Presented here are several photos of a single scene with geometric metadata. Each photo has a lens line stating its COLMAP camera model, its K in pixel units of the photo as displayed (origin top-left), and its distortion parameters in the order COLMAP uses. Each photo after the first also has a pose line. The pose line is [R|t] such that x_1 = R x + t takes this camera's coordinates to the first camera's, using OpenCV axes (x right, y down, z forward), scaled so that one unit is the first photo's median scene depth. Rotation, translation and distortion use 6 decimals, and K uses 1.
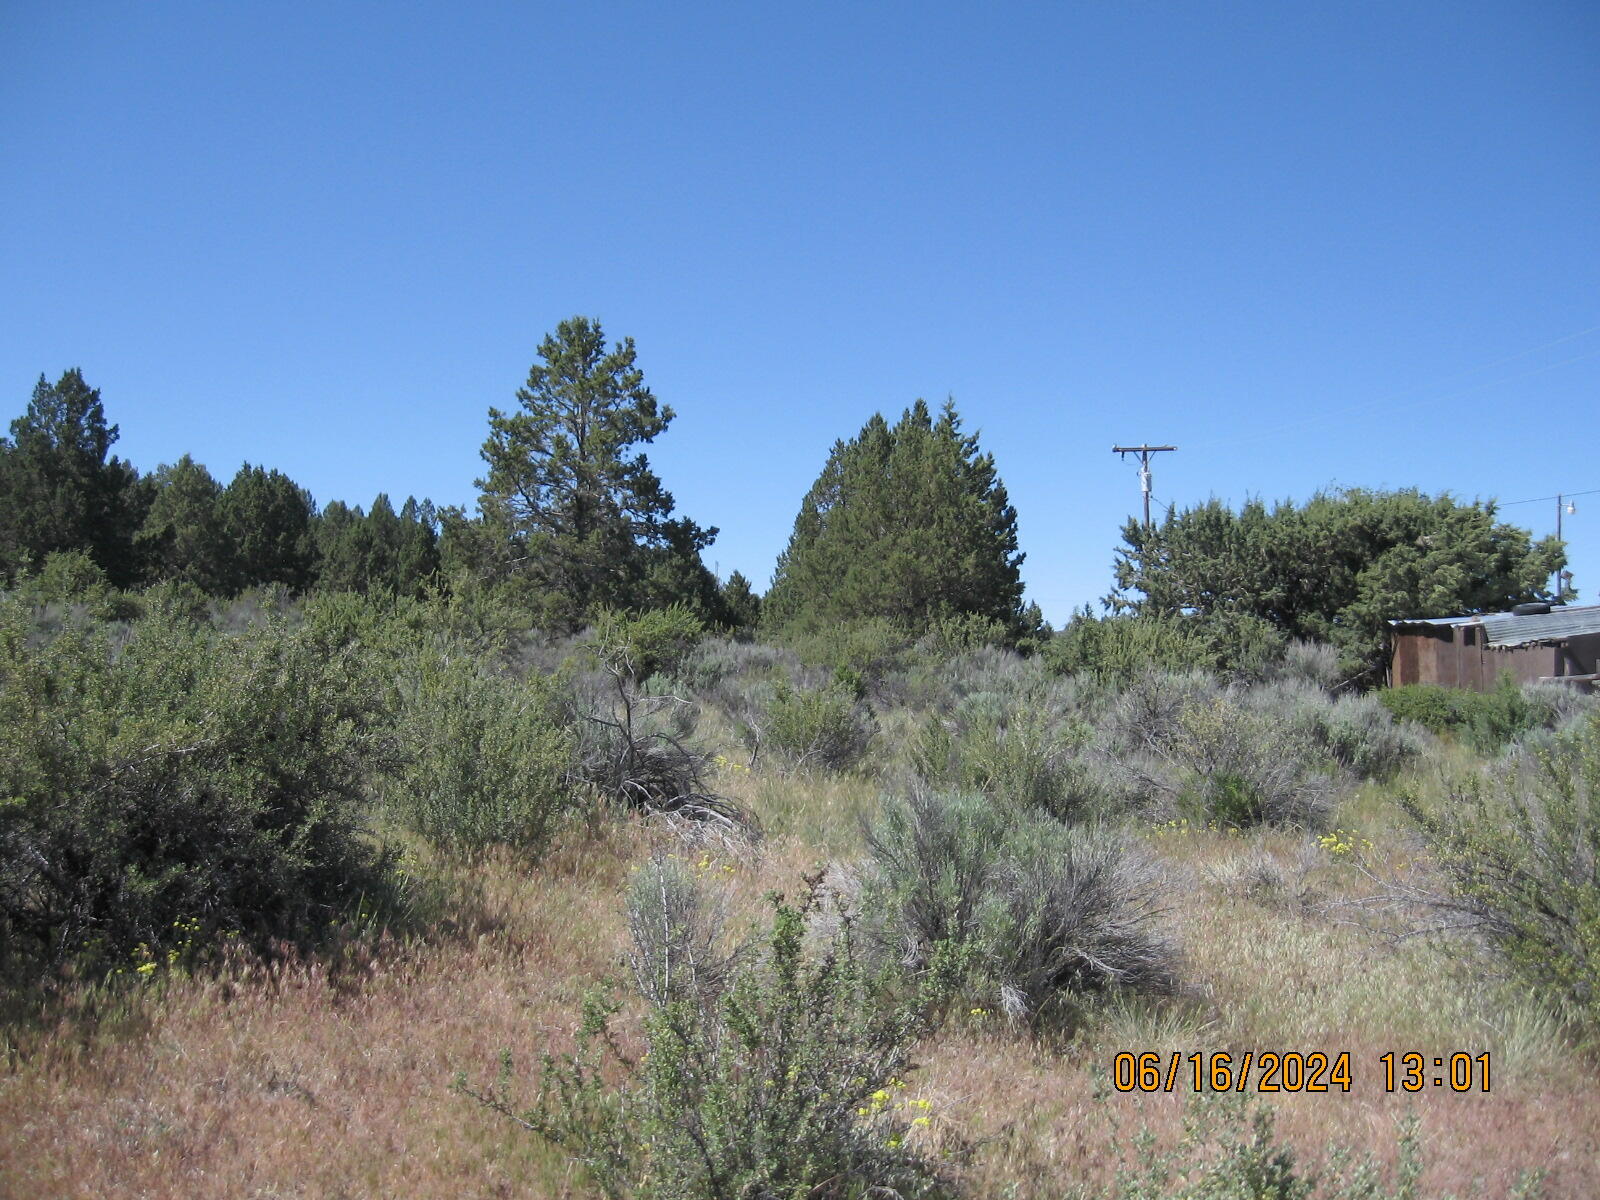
lens RADIAL K [[1647.8, 0, 791.8], [0, 1647.8, 591.6], [0, 0, 1]] dist [-0.117393, 0.000000]
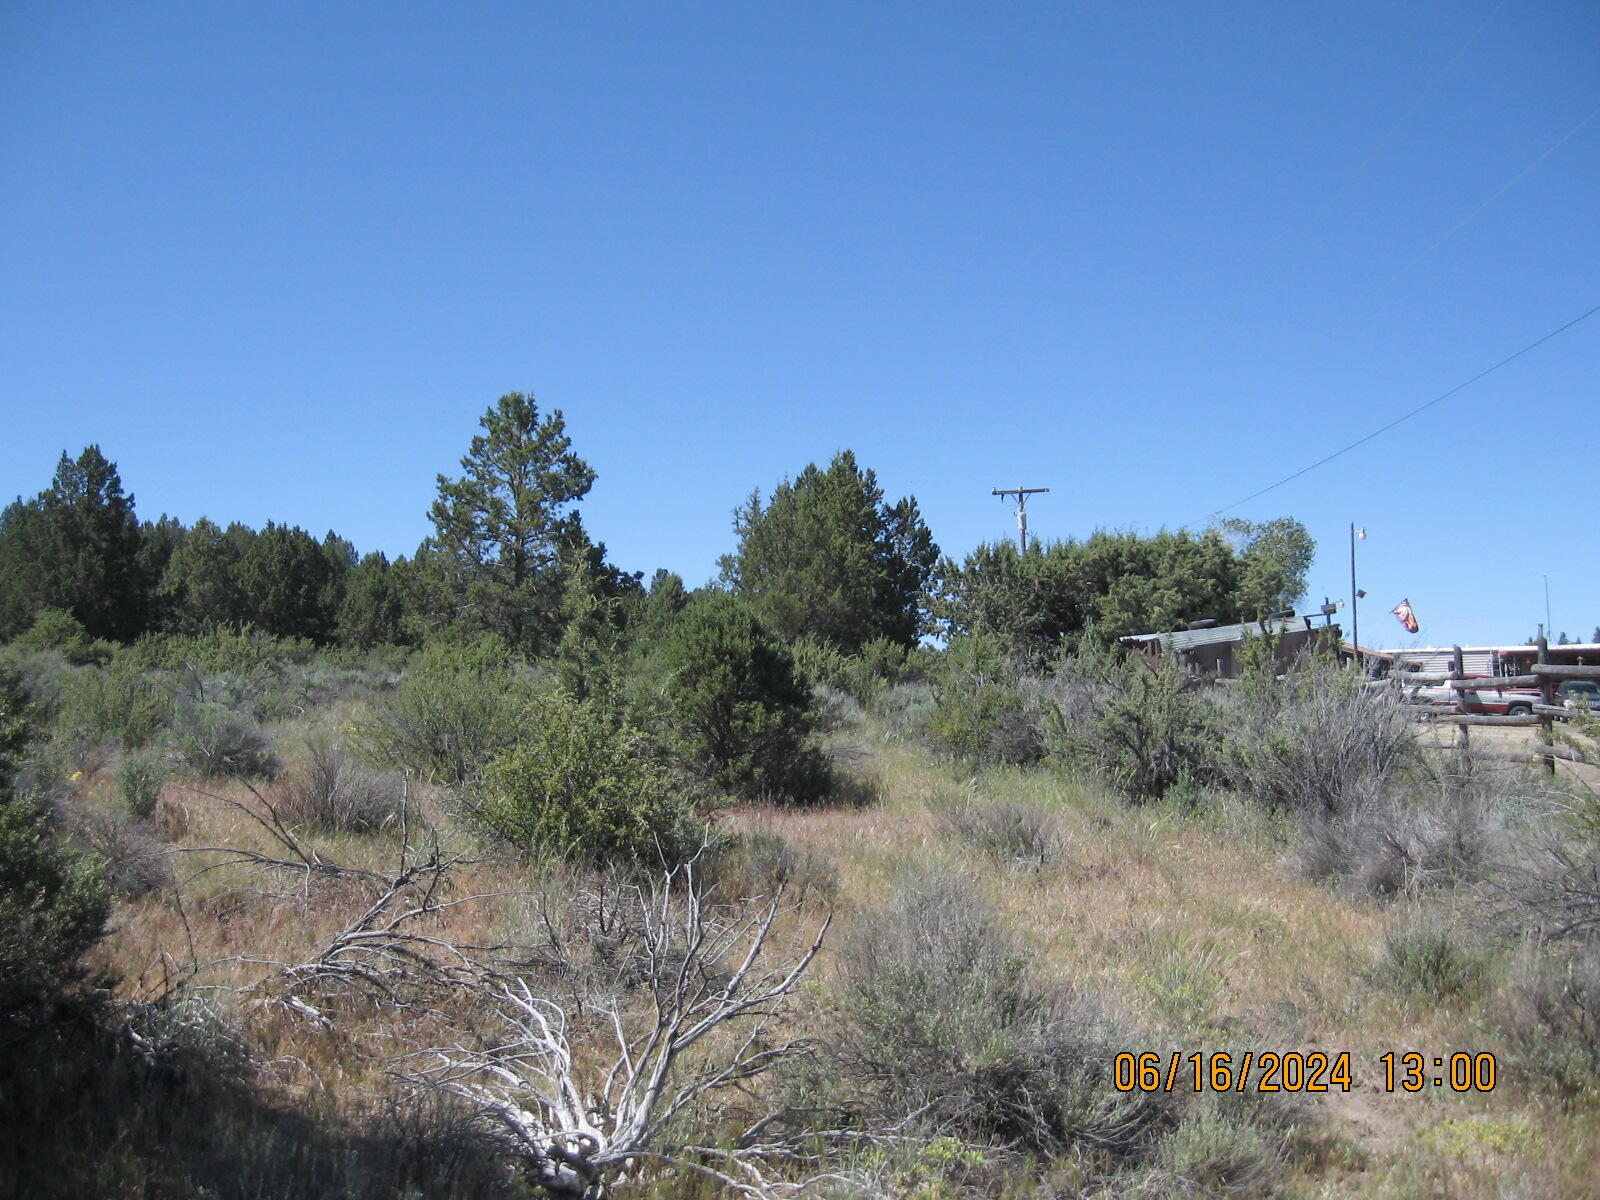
lens RADIAL K [[1647.8, 0, 790.8], [0, 1647.8, 603.5], [0, 0, 1]] dist [-0.117393, 0.000000]
pose [[0.999009, -0.028436, -0.034228, 0.094529], [0.027925, 0.999493, -0.015294, 0.002595], [0.034645, 0.014323, 0.999297, -0.130375]]
